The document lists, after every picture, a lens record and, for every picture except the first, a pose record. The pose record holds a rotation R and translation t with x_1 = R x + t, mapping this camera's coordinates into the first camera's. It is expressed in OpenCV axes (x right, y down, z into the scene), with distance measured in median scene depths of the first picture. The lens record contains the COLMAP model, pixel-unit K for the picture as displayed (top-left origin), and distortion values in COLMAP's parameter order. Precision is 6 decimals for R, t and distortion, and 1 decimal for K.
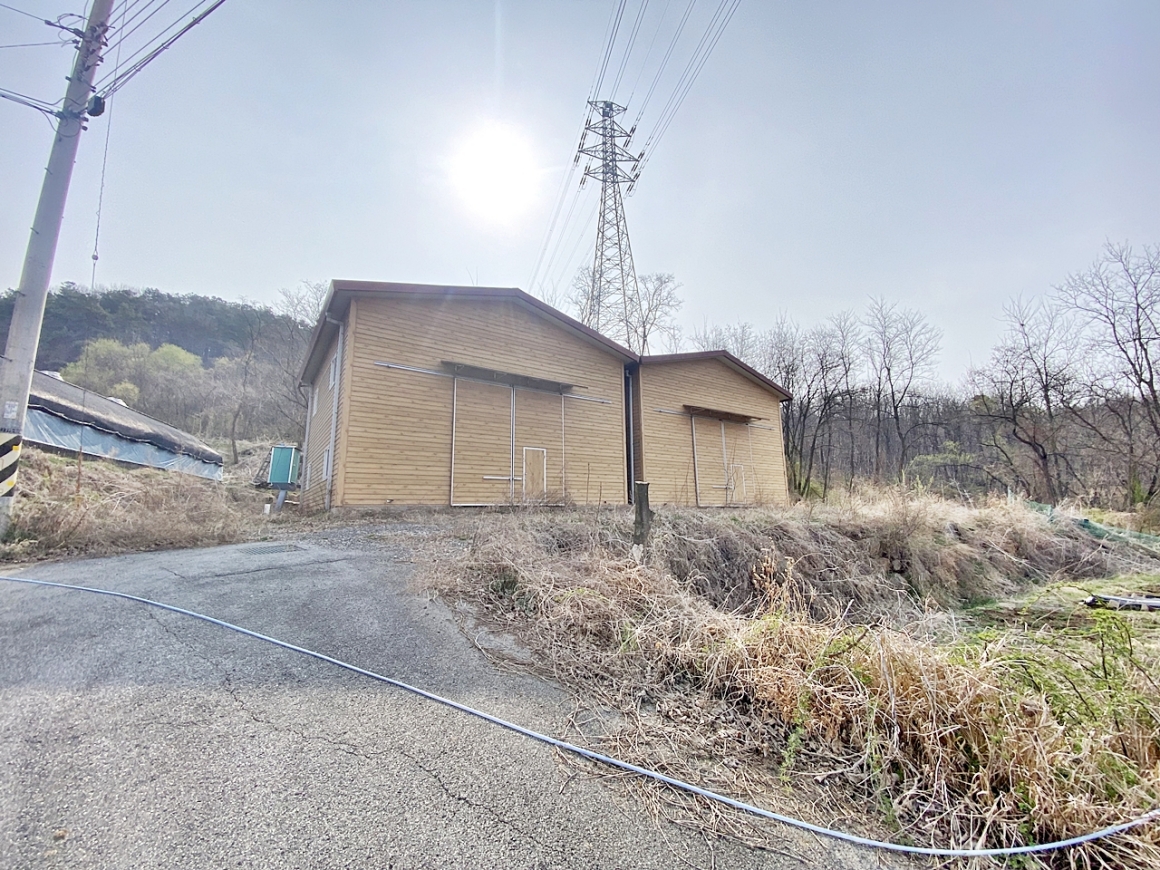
lens RADIAL K [[467.7, 0, 580.0], [0, 467.7, 435.0], [0, 0, 1]] dist [0.011879, -0.018727]
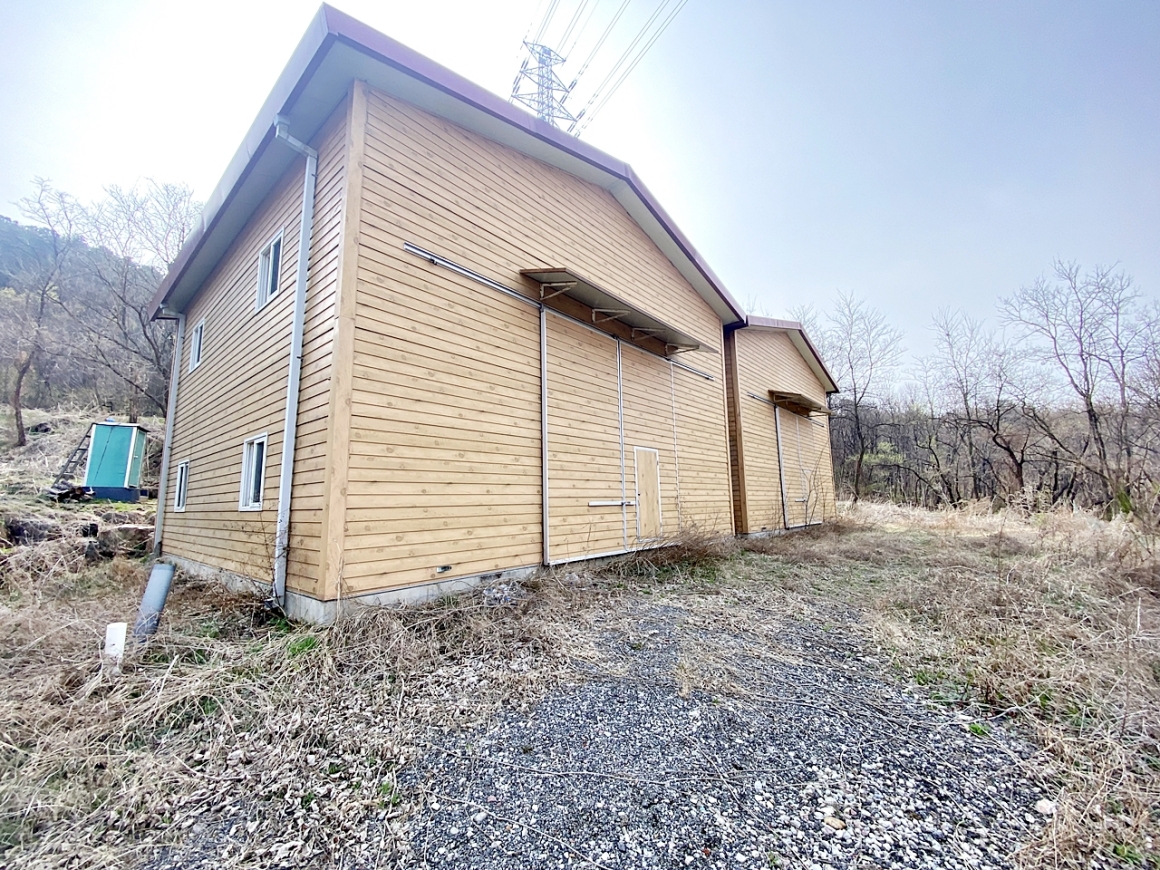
lens RADIAL K [[467.7, 0, 580.0], [0, 467.7, 435.0], [0, 0, 1]] dist [0.011879, -0.018727]
pose [[0.968859, 0.034206, 0.245240, -0.212548], [-0.041354, 0.998855, 0.024056, 0.000723], [-0.244137, -0.033449, 0.969164, 0.299099]]
